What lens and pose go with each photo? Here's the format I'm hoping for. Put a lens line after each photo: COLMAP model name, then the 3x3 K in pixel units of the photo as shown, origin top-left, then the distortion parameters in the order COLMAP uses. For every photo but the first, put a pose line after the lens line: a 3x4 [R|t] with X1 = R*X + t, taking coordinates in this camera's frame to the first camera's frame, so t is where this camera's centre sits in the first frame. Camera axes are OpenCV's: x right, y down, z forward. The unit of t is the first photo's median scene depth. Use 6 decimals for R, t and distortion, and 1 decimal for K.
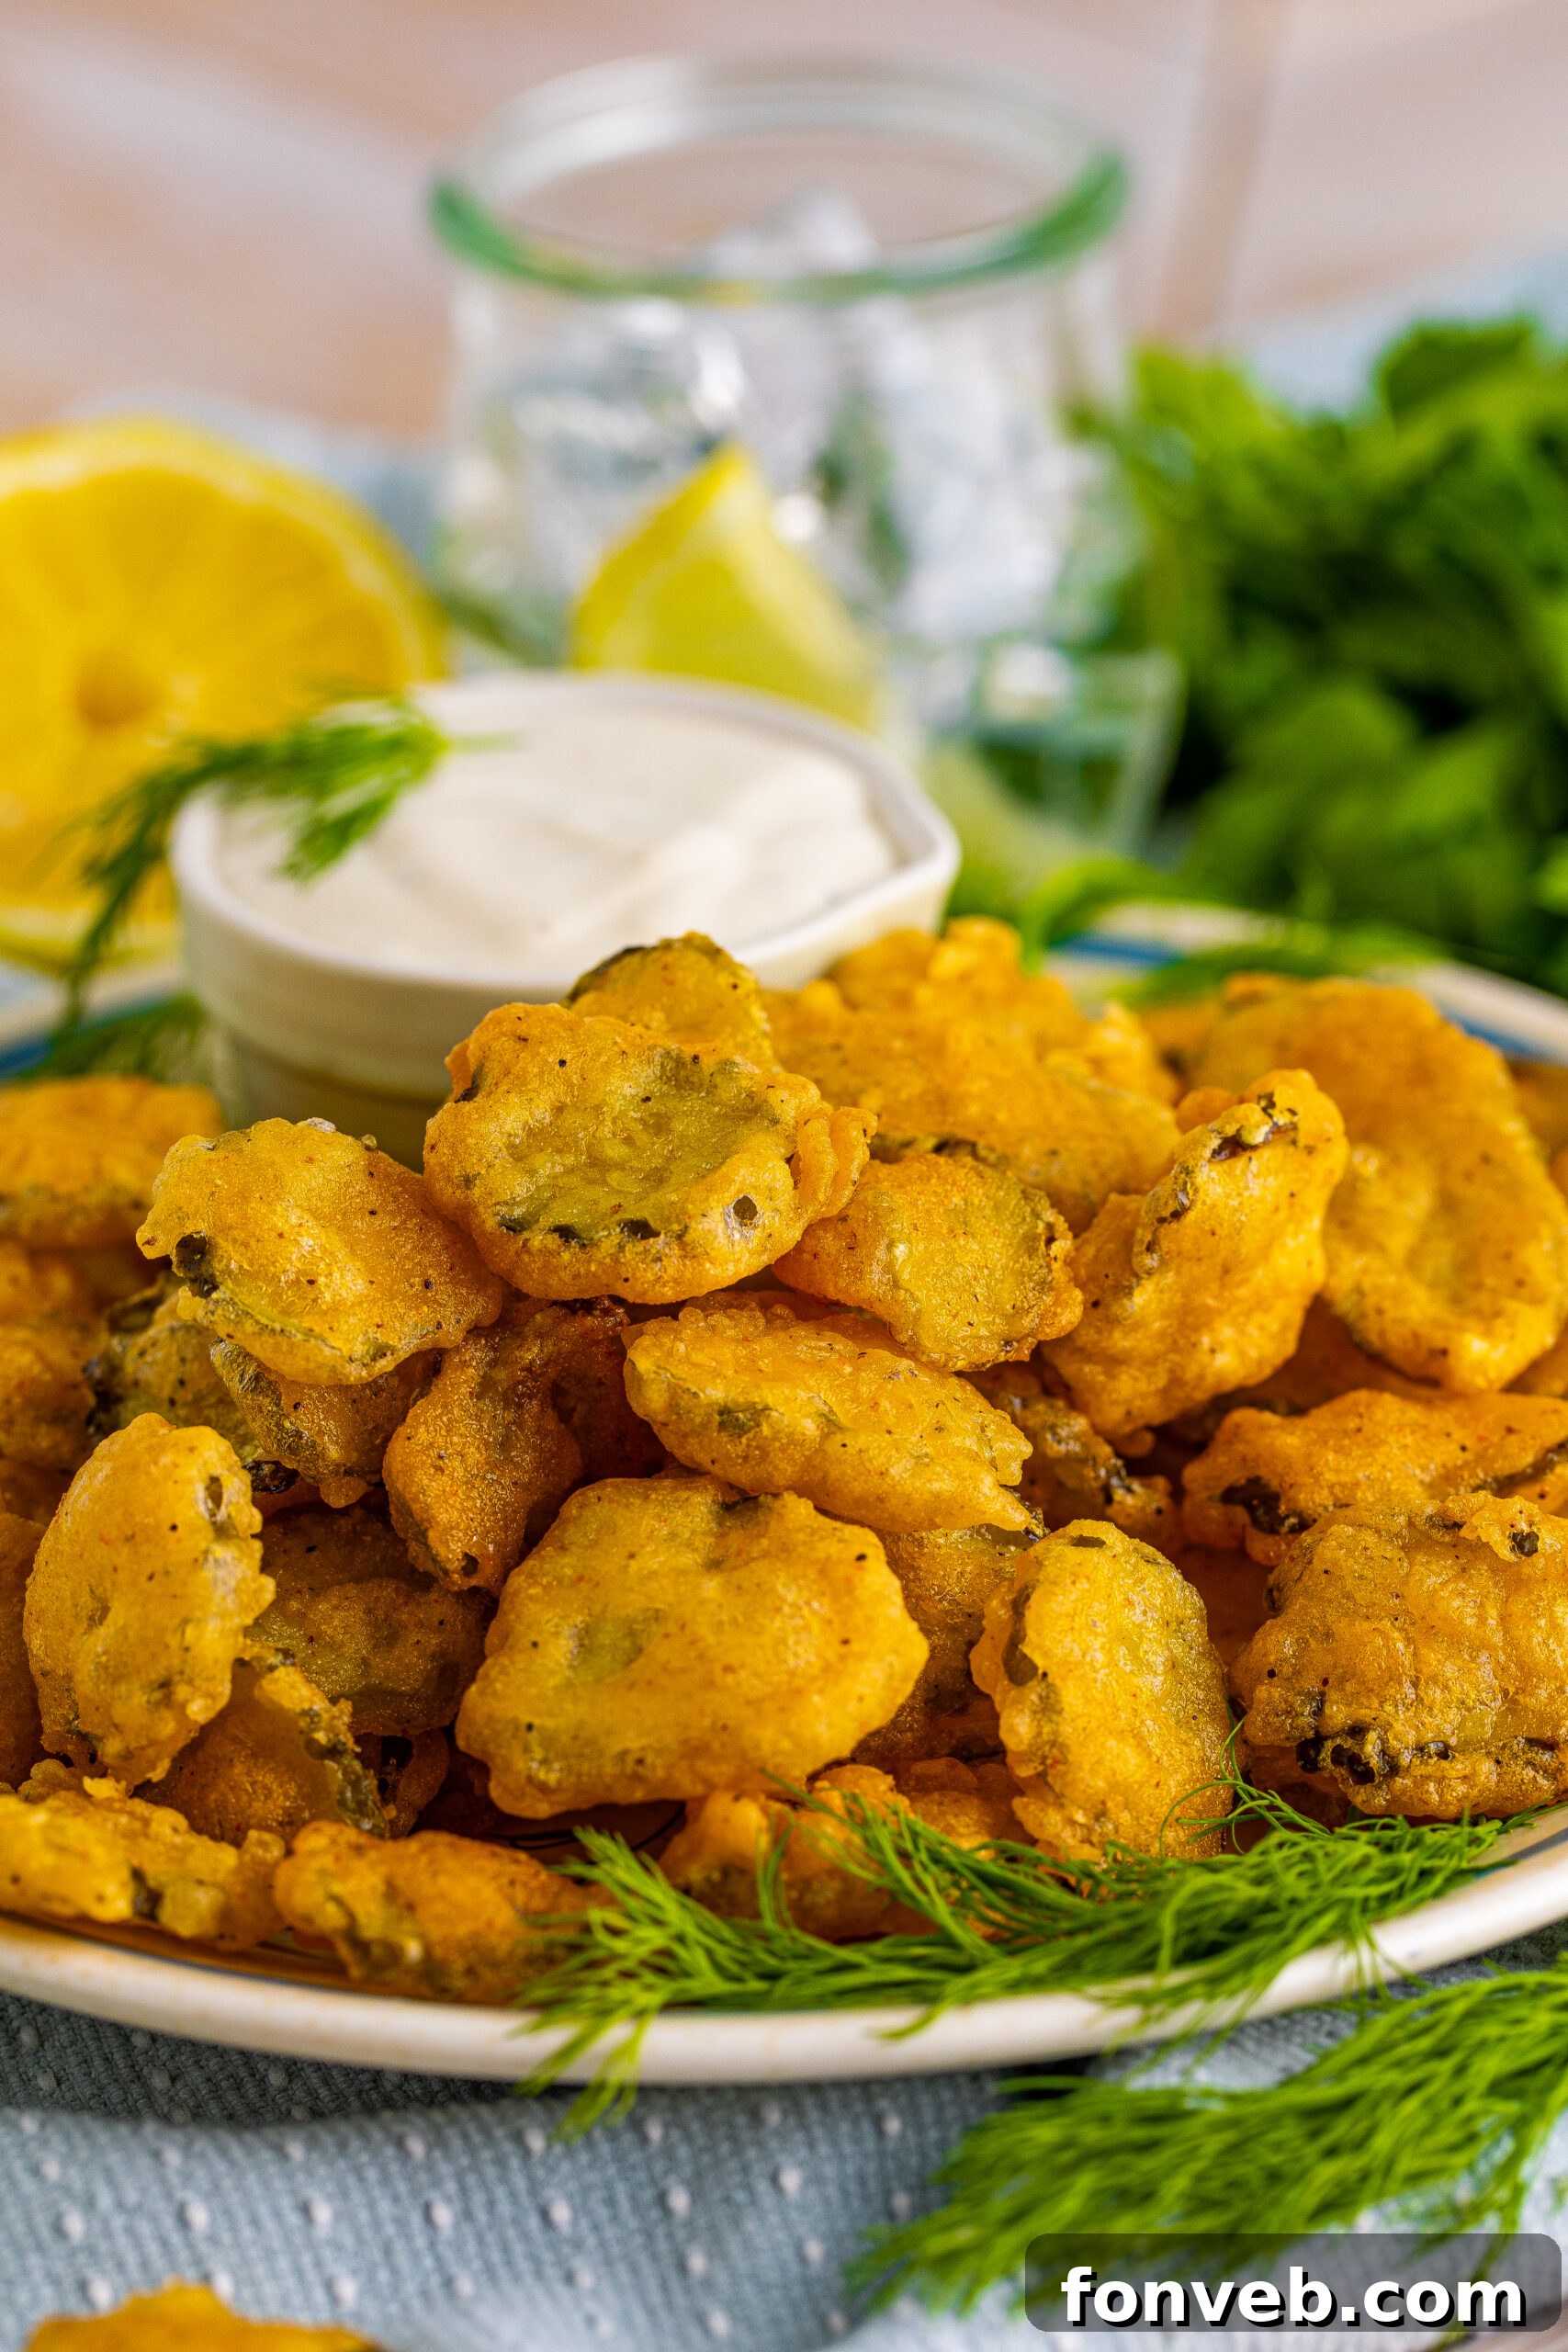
lens RADIAL K [[8328.6, 0, 679.0], [0, 8328.6, 1239.8], [0, 0, 1]] dist [-0.043280, 0.000000]
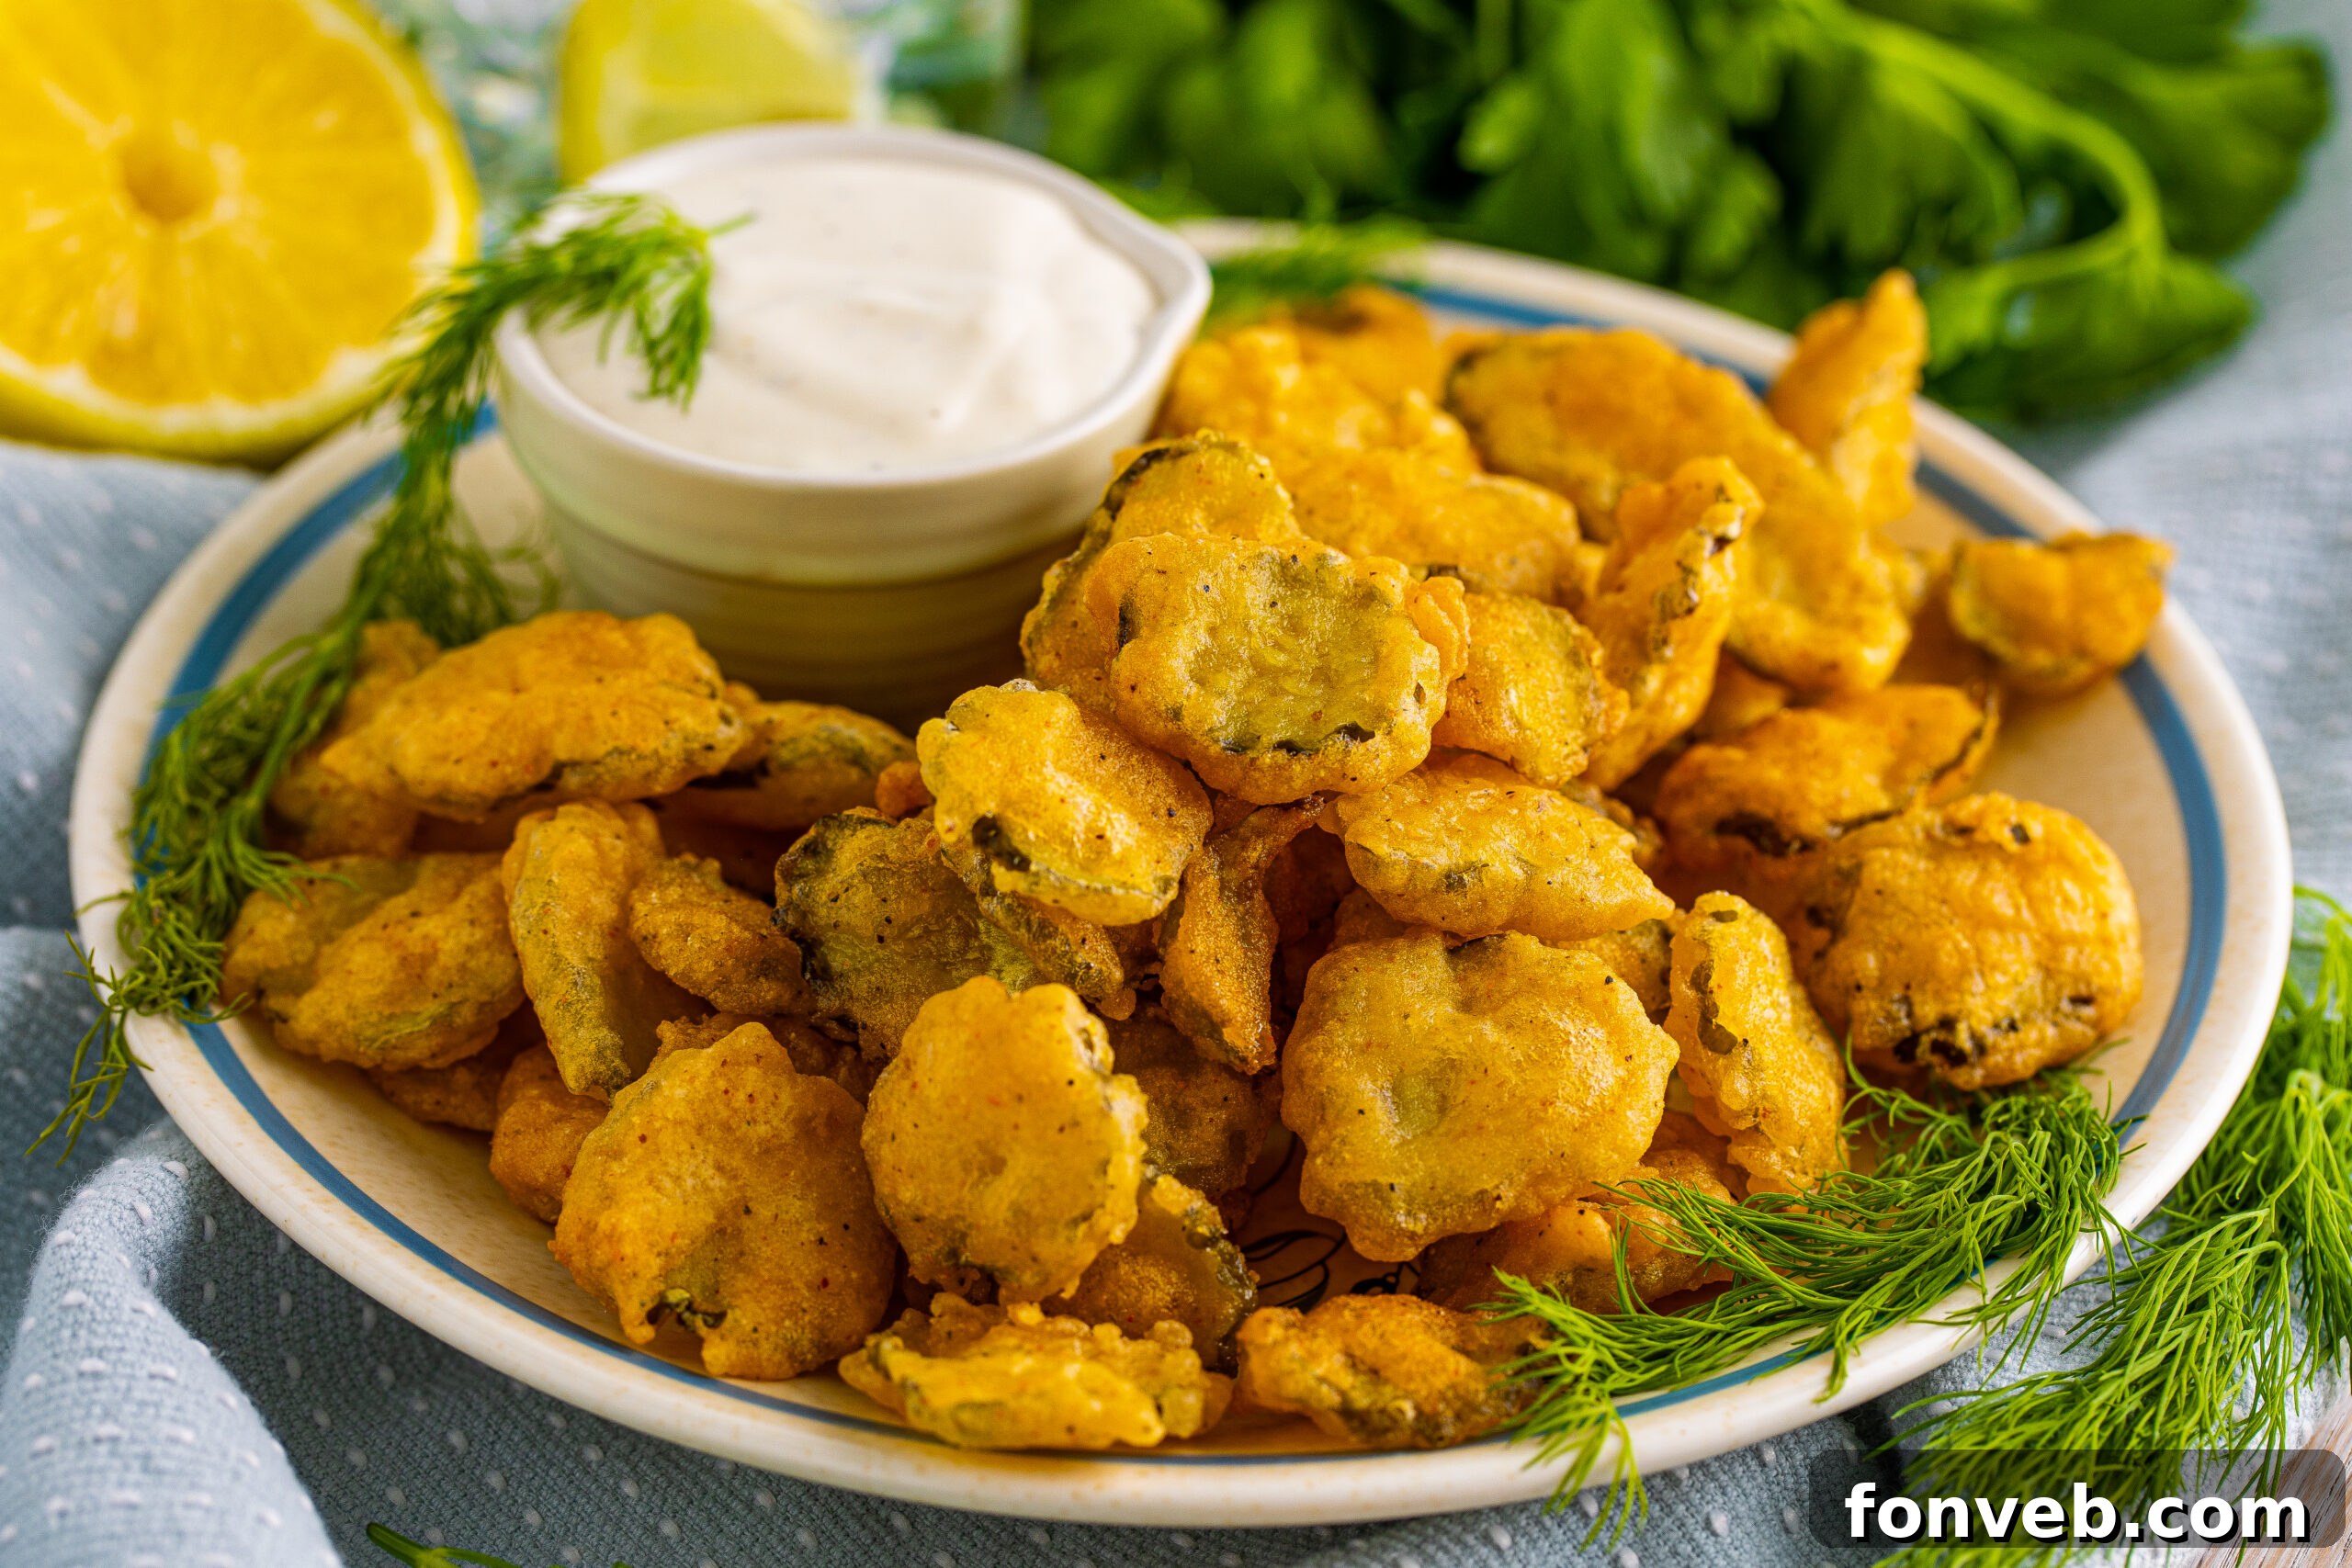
lens RADIAL K [[8328.6, 0, 1237.5], [0, 8328.6, 761.8], [0, 0, 1]] dist [-0.043280, 0.000000]
pose [[0.901312, -0.199958, 0.384258, -0.457742], [0.142071, 0.974470, 0.173850, -0.197782], [-0.409211, -0.102101, 0.906710, -0.030798]]
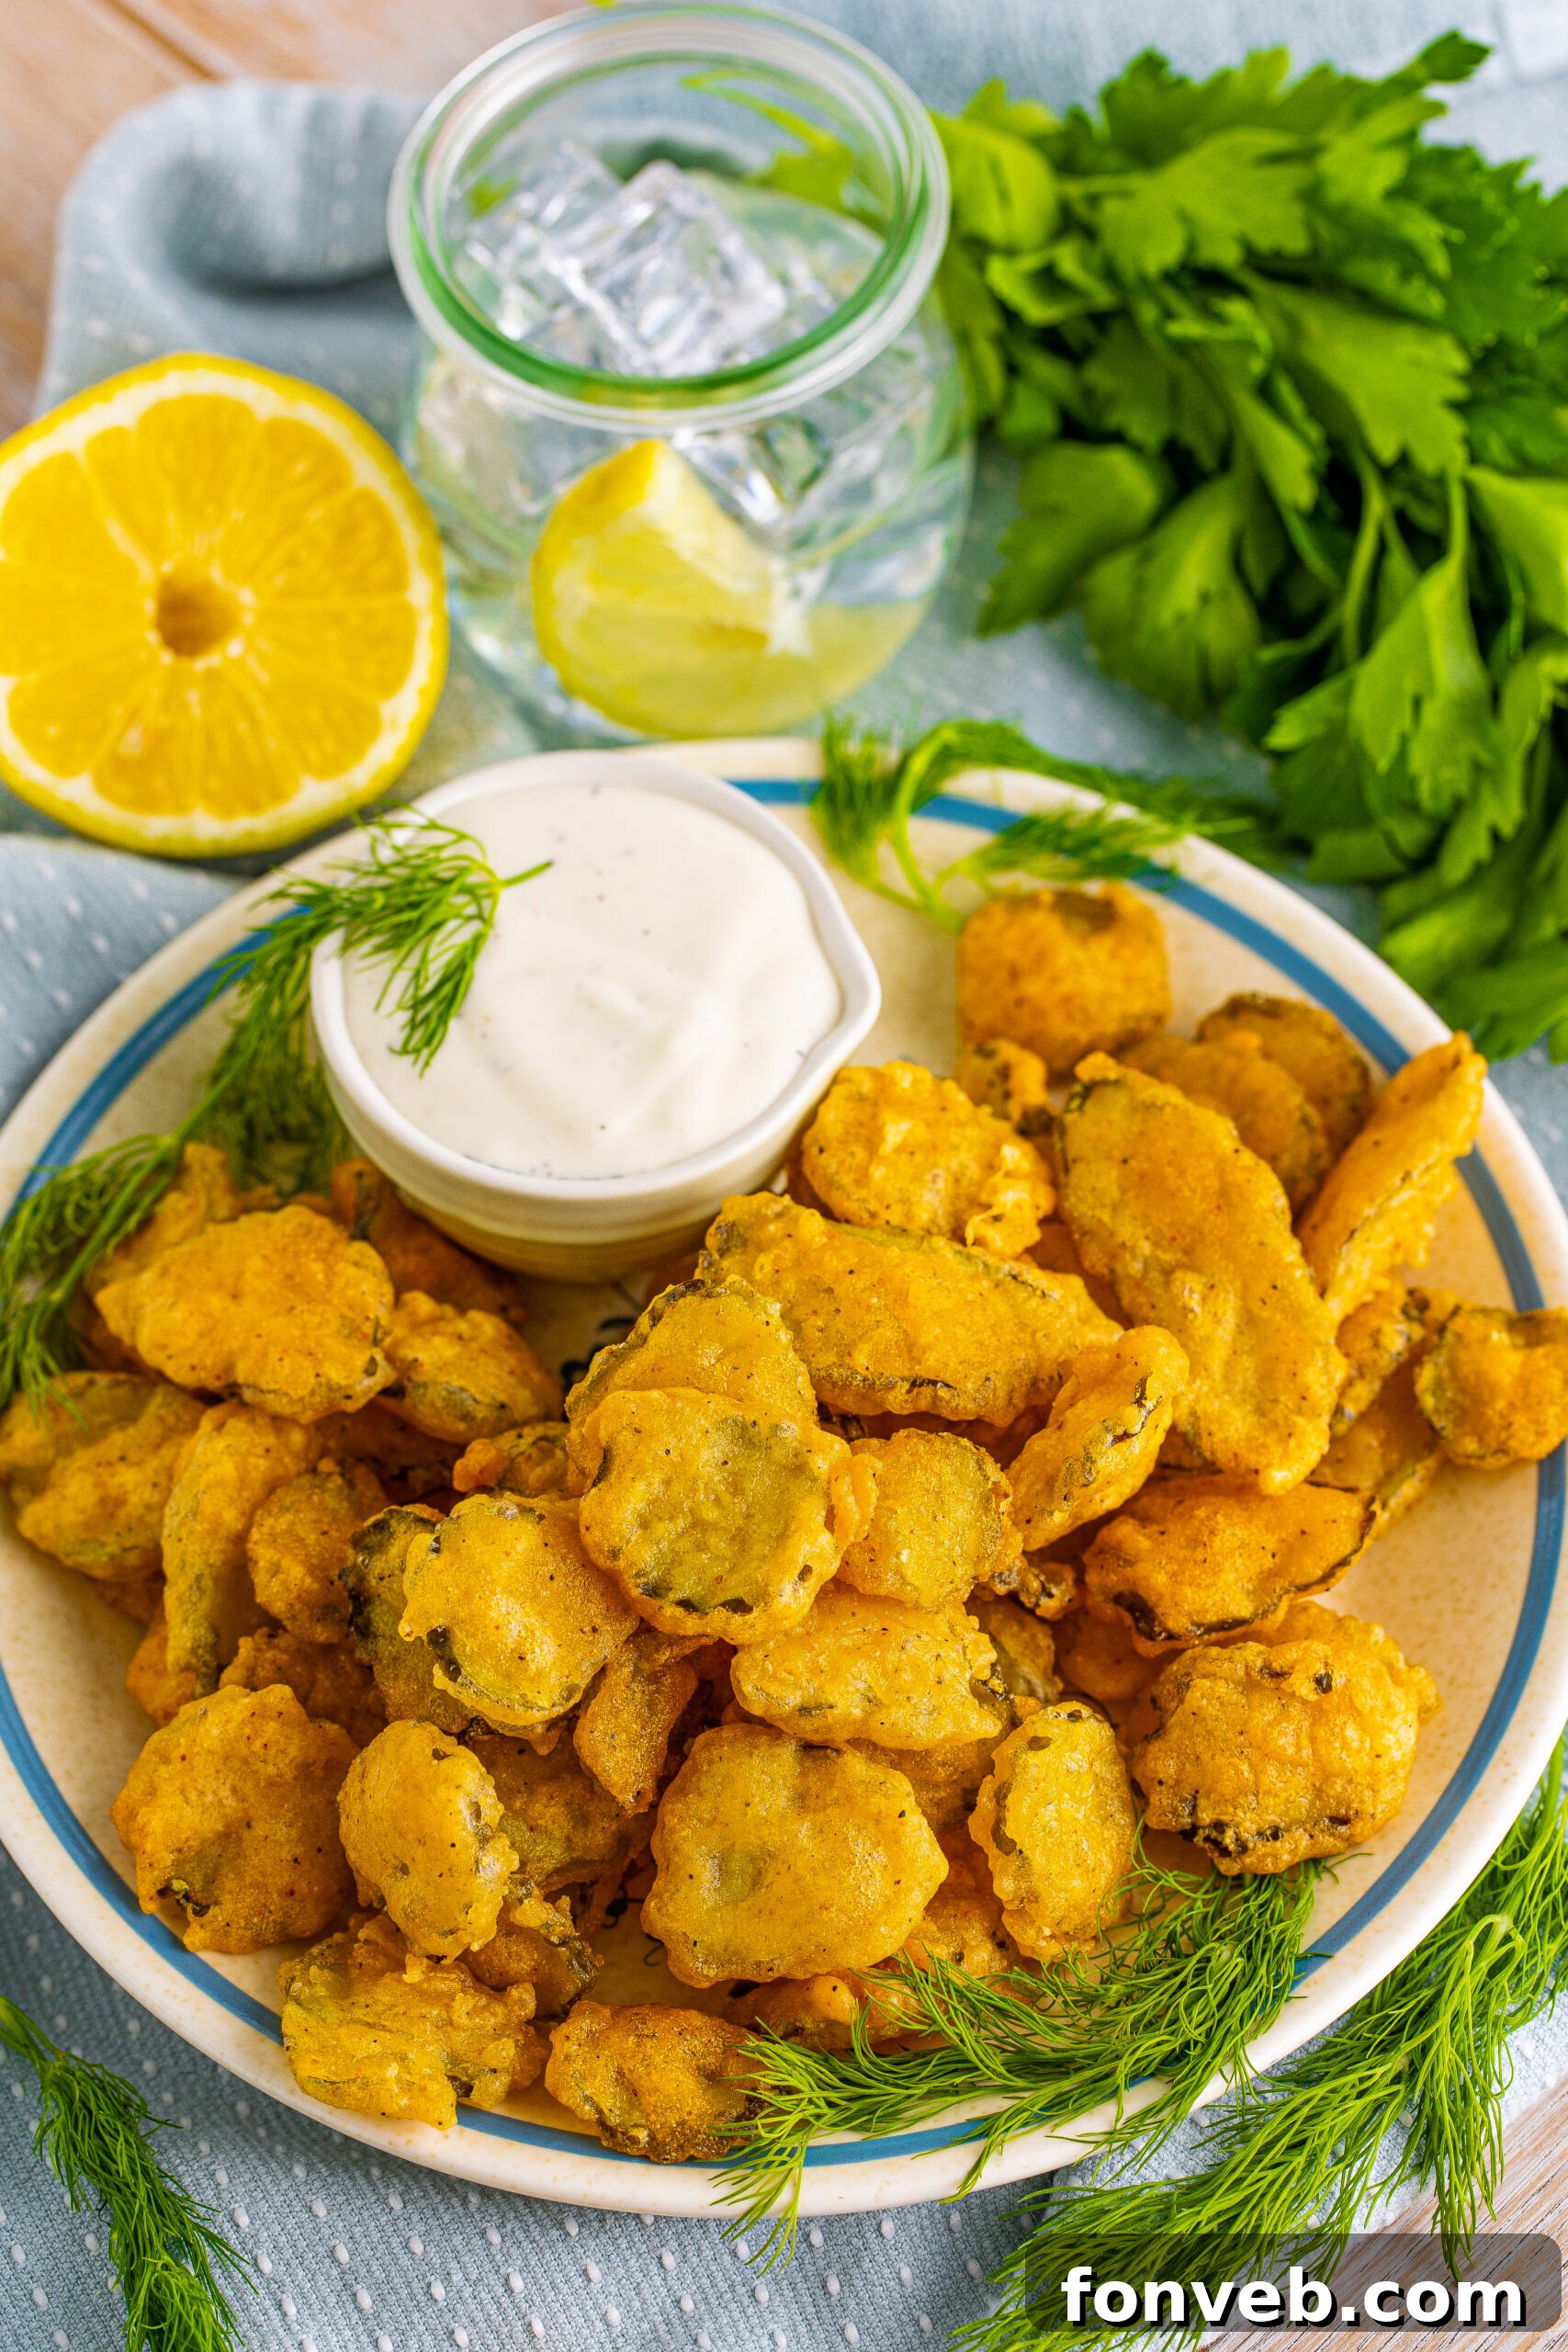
lens RADIAL K [[8328.6, 0, 690.0], [0, 8328.6, 1266.7], [0, 0, 1]] dist [-0.043280, 0.000000]
pose [[0.994121, -0.094238, 0.053313, -0.086968], [0.053235, 0.854189, 0.517230, -0.823553], [-0.094282, -0.511351, 0.854185, -0.243681]]
